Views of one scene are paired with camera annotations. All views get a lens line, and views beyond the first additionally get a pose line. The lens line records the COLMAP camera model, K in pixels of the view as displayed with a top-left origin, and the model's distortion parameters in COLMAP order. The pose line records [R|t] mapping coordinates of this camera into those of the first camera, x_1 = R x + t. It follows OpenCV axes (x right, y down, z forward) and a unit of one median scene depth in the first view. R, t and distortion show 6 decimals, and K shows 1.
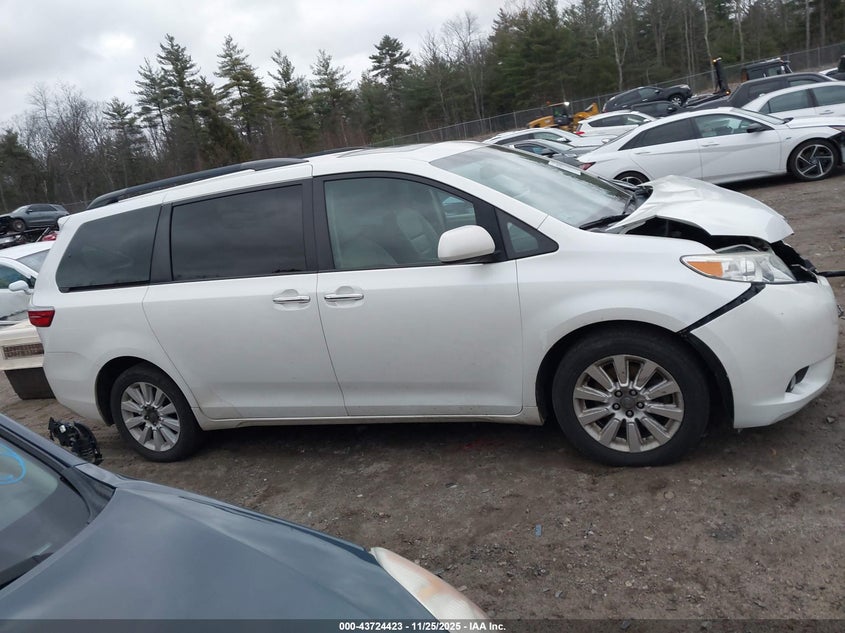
lens RADIAL K [[658.3, 0, 421.7], [0, 658.3, 314.3], [0, 0, 1]] dist [0.004323, 0.002563]
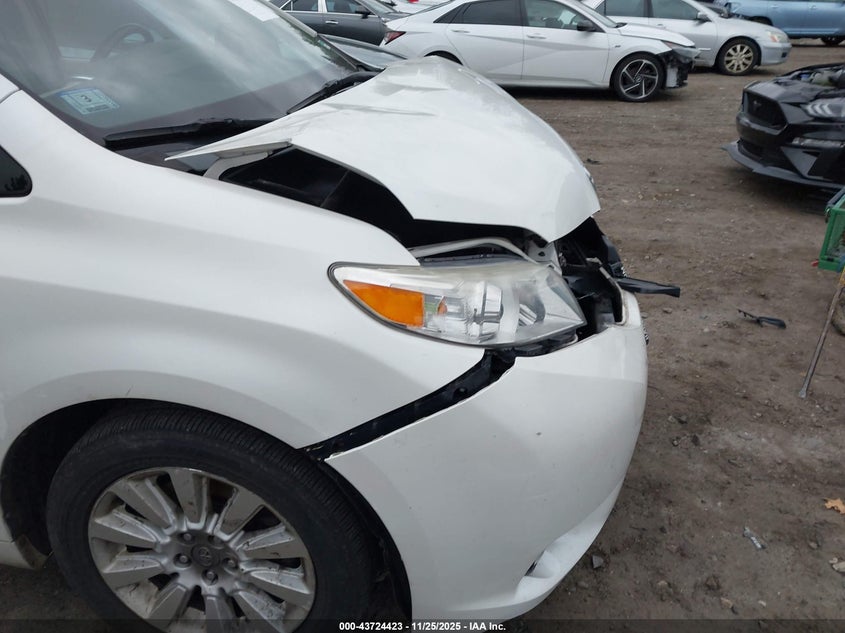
lens RADIAL K [[658.3, 0, 420.9], [0, 658.3, 318.2], [0, 0, 1]] dist [0.004323, 0.002563]
pose [[0.957477, 0.079785, 0.277259, 0.316929], [-0.132591, 0.975192, 0.177259, -0.123633], [-0.256238, -0.206483, 0.944302, 0.574287]]
